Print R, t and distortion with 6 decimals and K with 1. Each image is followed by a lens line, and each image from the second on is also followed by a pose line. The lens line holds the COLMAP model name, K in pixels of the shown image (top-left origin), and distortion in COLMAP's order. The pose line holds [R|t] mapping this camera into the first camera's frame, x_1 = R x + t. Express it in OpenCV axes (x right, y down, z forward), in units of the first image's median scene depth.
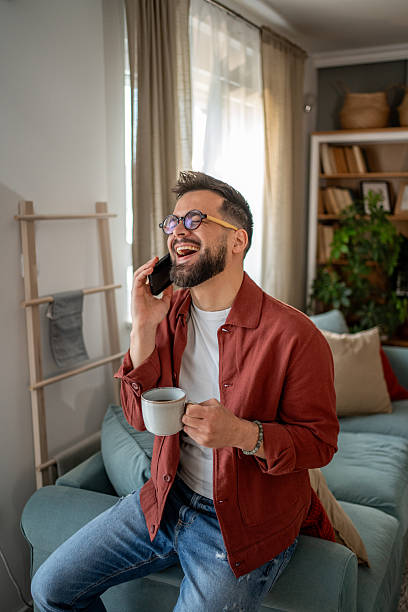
lens RADIAL K [[615.5, 0, 229.7], [0, 615.5, 304.8], [0, 0, 1]] dist [-0.005177, 0.003967]
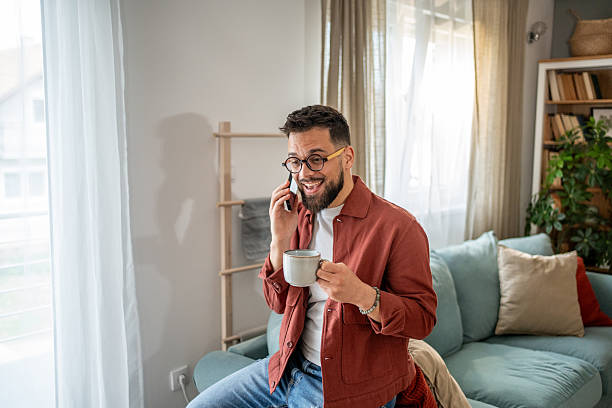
lens RADIAL K [[600.5, 0, 333.1], [0, 600.5, 202.7], [0, 0, 1]] dist [0.001222, 0.014697]
pose [[0.964485, 0.044784, -0.260313, 0.141433], [-0.055313, 0.997915, -0.033260, 0.015943], [0.258281, 0.046478, 0.964951, -0.073545]]
